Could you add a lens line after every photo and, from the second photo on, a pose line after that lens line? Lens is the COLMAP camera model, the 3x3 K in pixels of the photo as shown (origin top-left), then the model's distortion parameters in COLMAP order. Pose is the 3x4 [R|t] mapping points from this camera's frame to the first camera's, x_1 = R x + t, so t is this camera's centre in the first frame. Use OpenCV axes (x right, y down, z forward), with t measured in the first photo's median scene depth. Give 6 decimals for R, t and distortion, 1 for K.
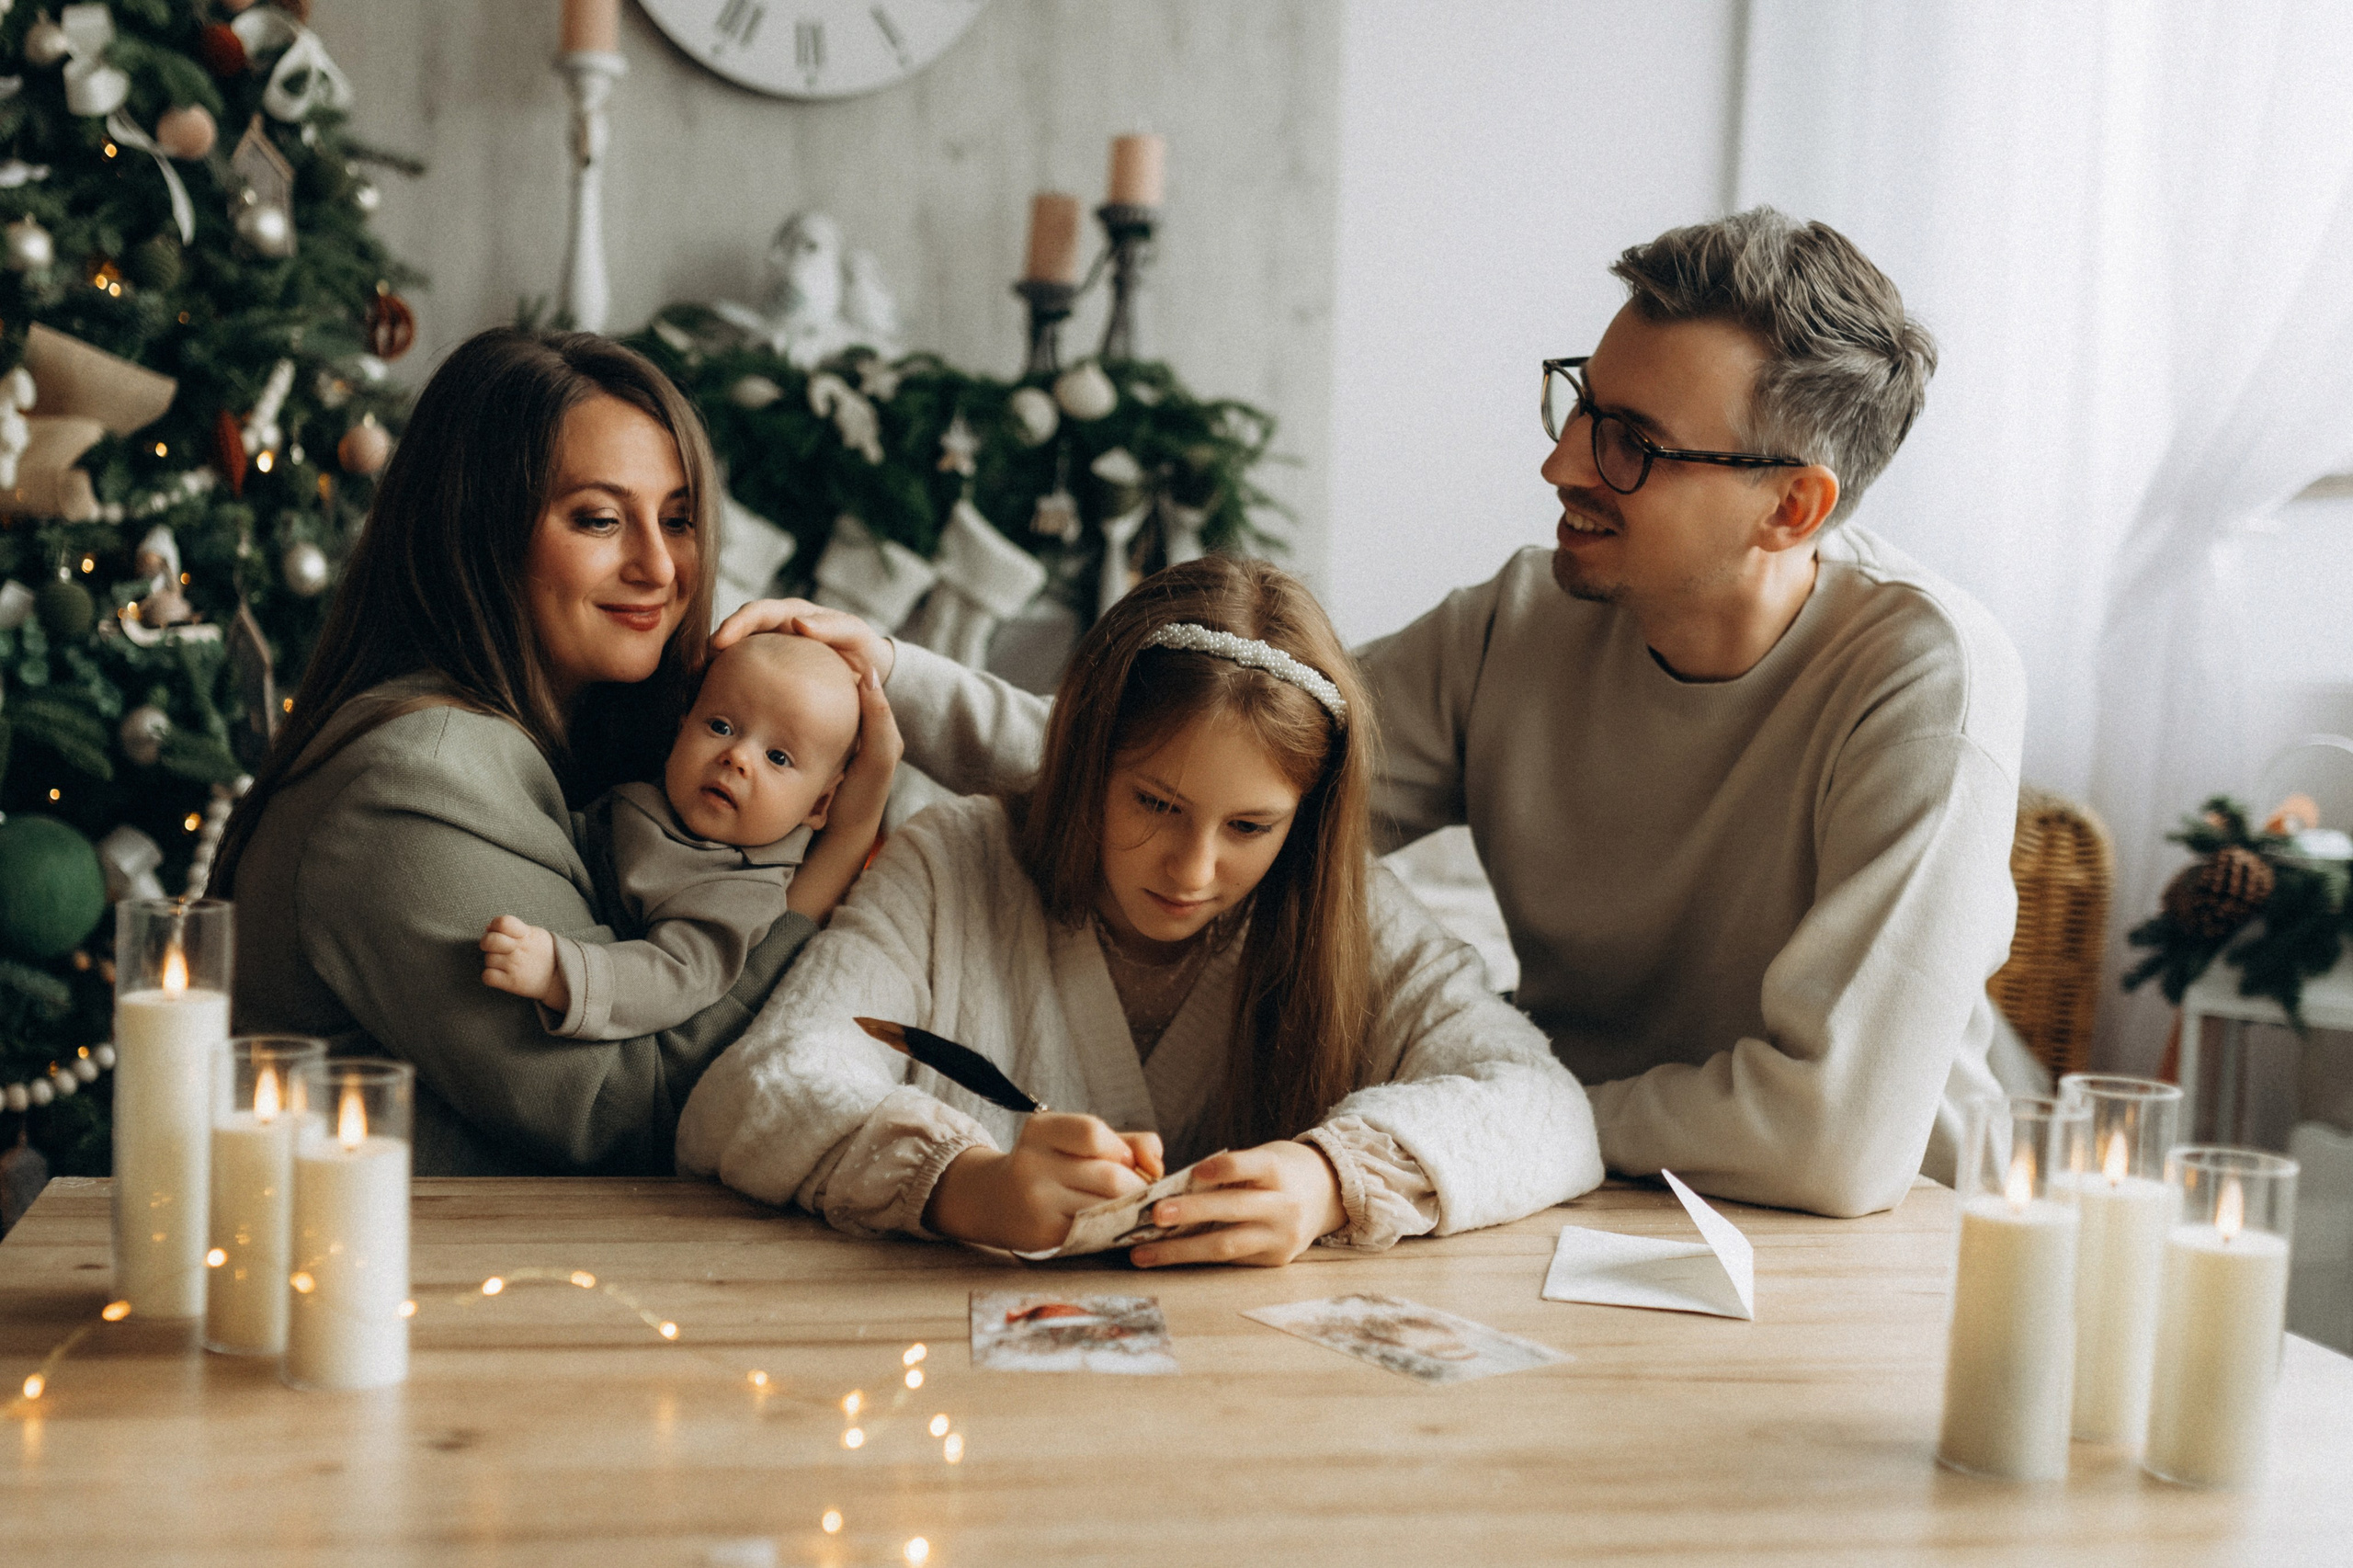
lens RADIAL K [[2614.6, 0, 1027.0], [0, 2614.6, 926.1], [0, 0, 1]] dist [0.023383, 0.000000]
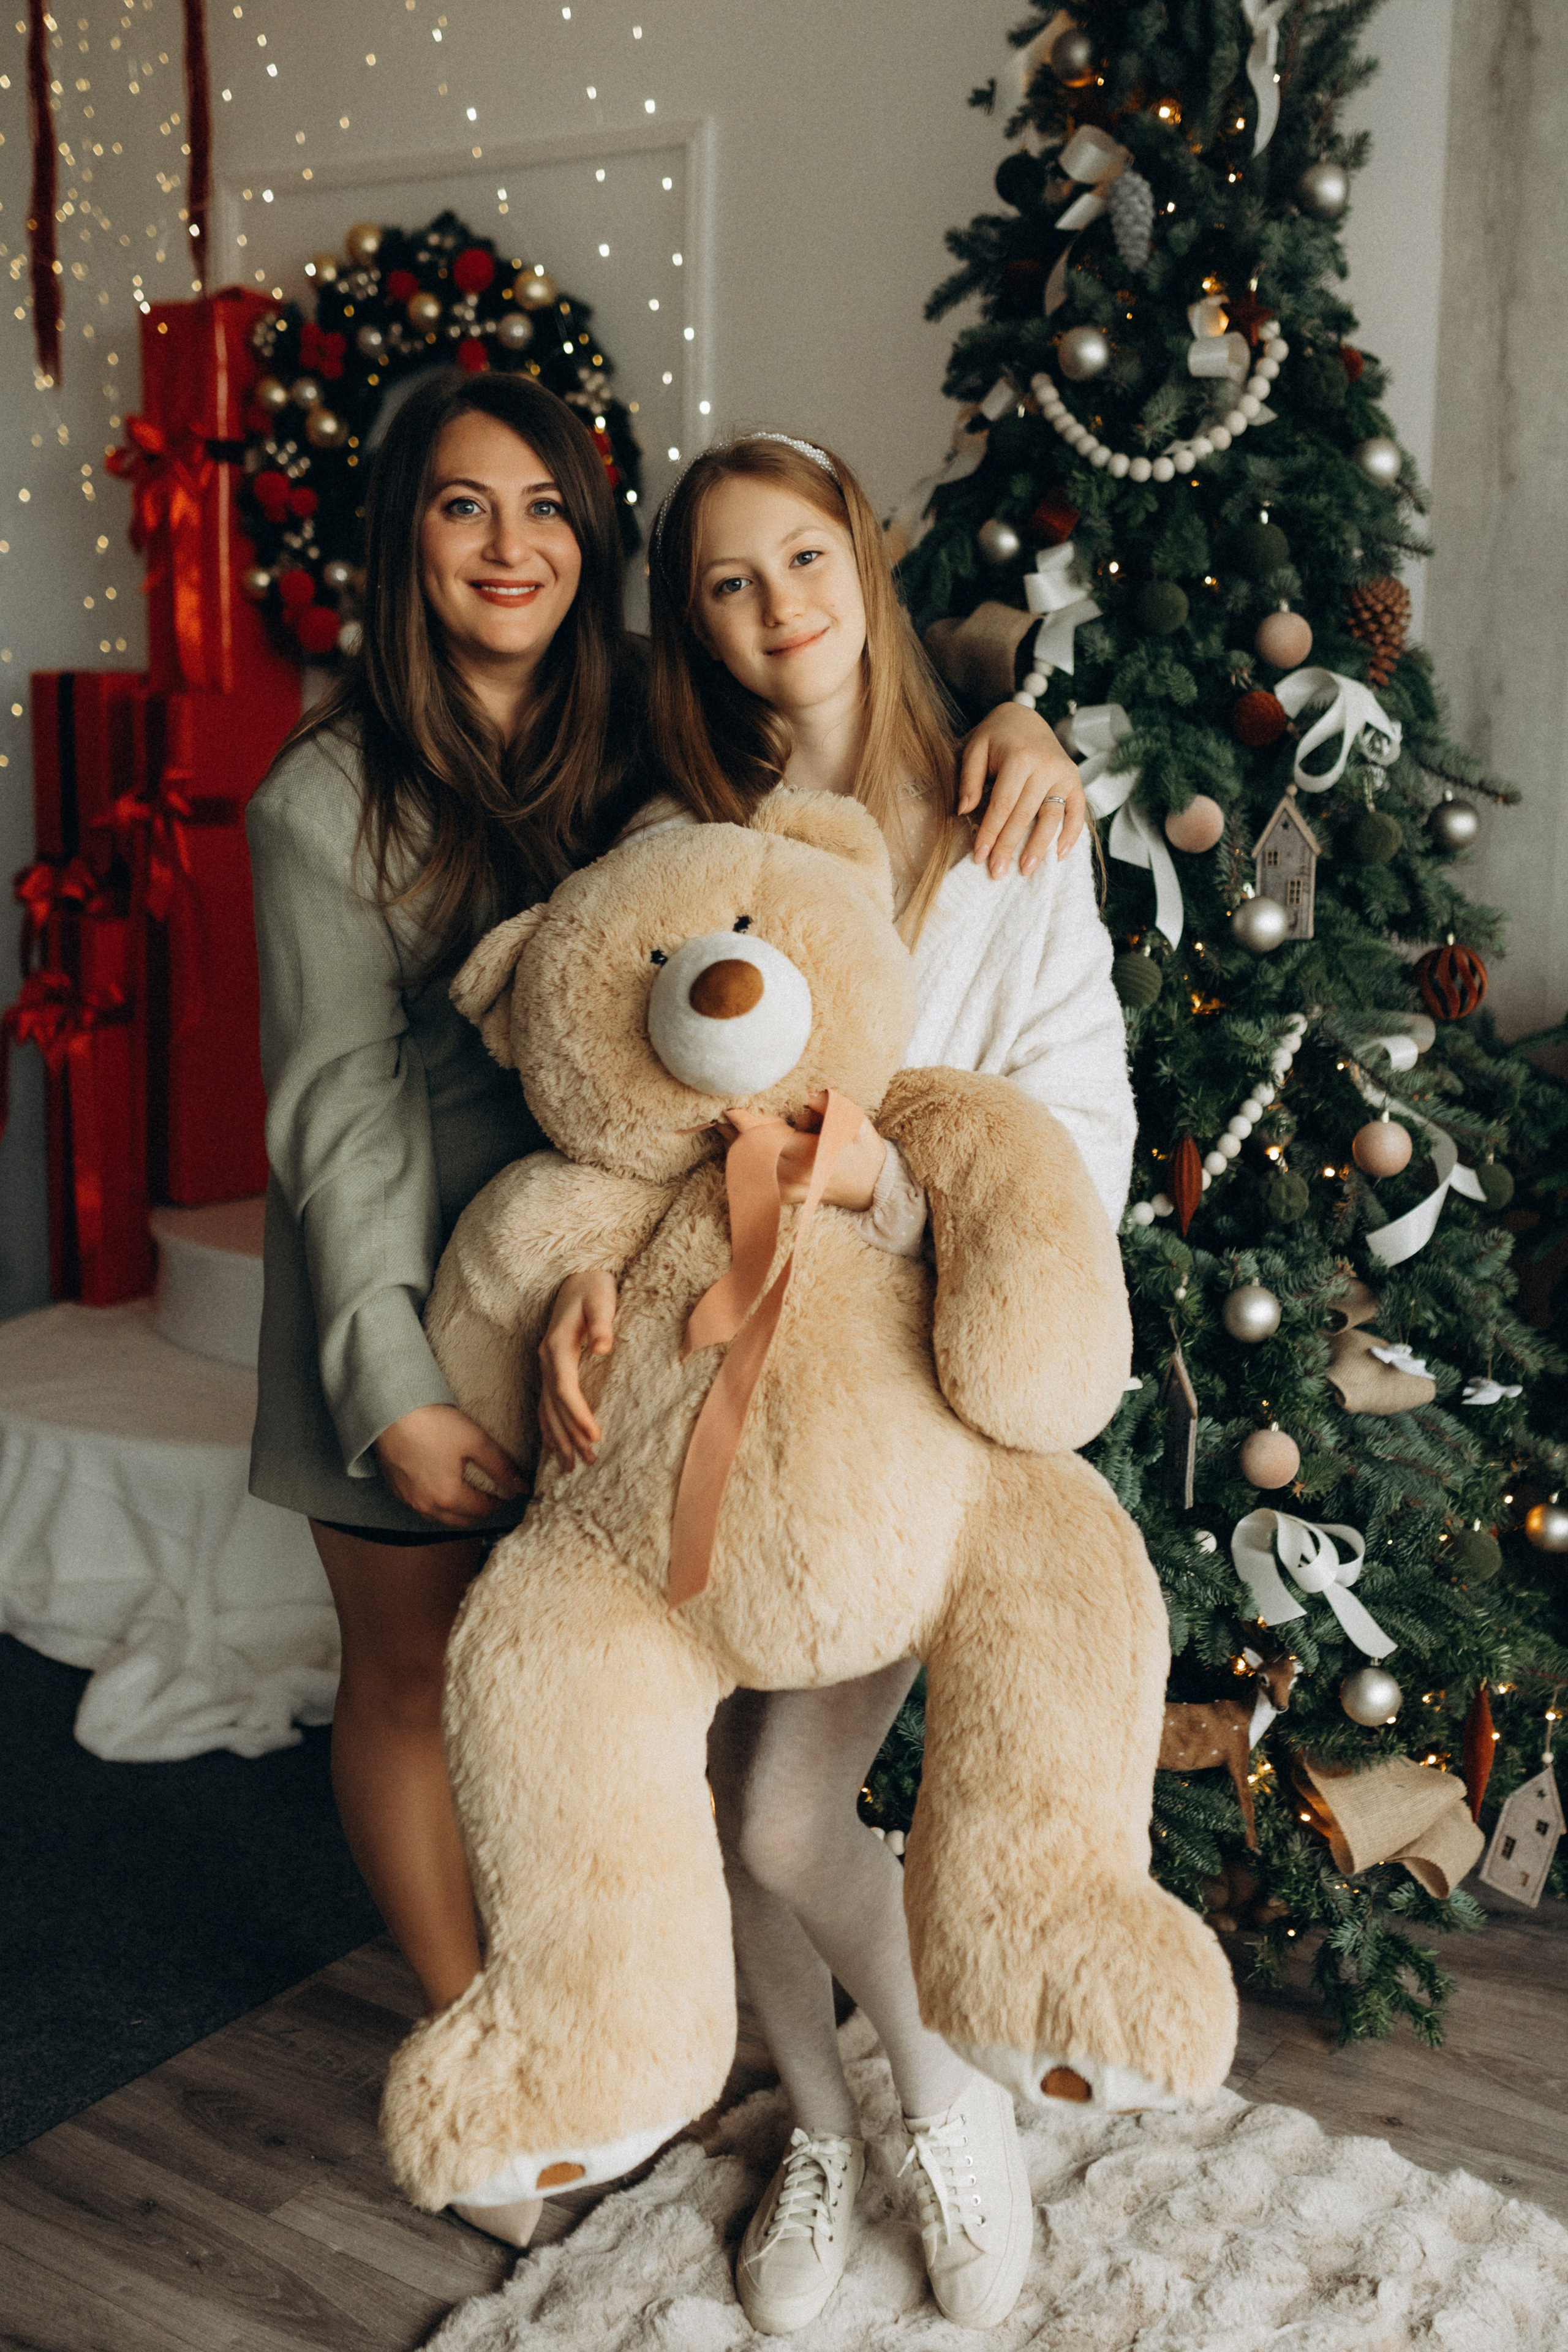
lens RADIAL K [[2613.5, 0, 806.3], [0, 2613.5, 1131.8], [0, 0, 1]] dist [0.023383, 0.000000]
pose [[0.741297, 0.097461, -0.664063, 0.180314], [-0.068615, 0.995222, 0.069468, -0.211760], [0.667661, -0.005932, 0.744442, 0.175380]]
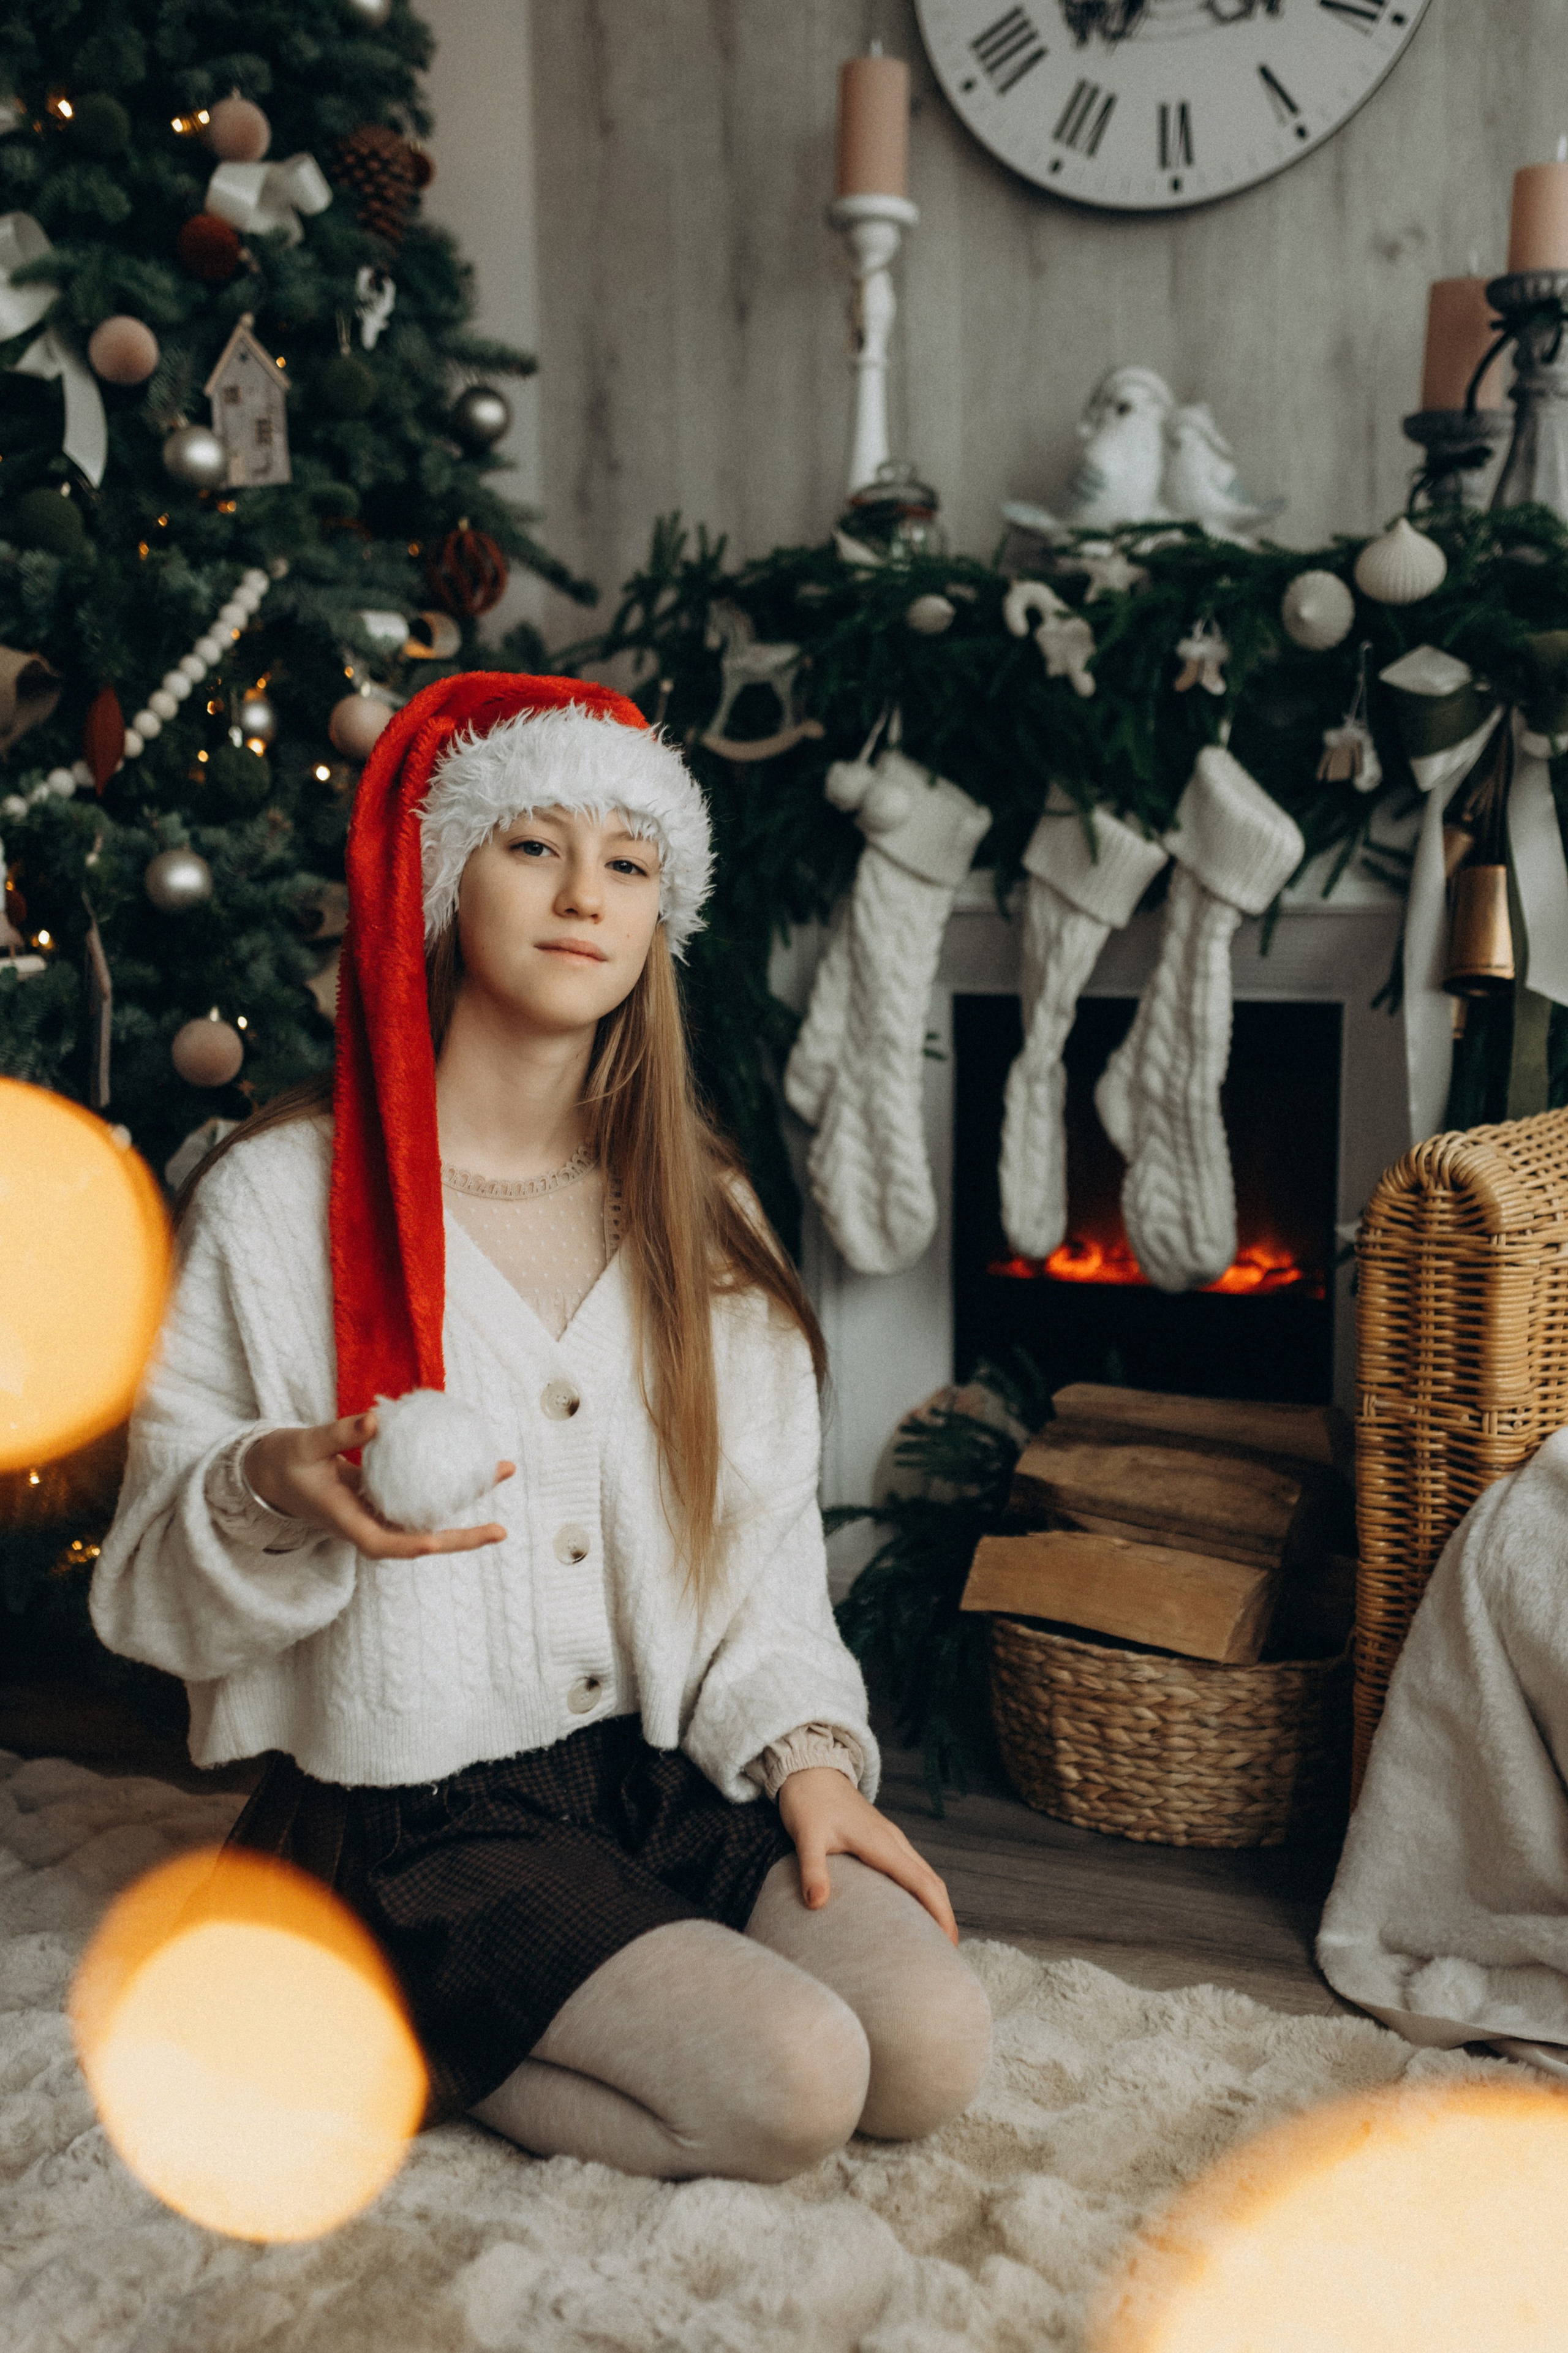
lens RADIAL K [[2614.4, 0, 879.0], [0, 2614.4, 1257.2], [0, 0, 1]] dist [0.023383, 0.000000]
pose [[0.834592, 0.040792, -0.549356, 0.291482], [-0.036883, 0.999155, 0.018158, -0.036347], [0.549632, 0.005107, 0.835391, 0.377876]]
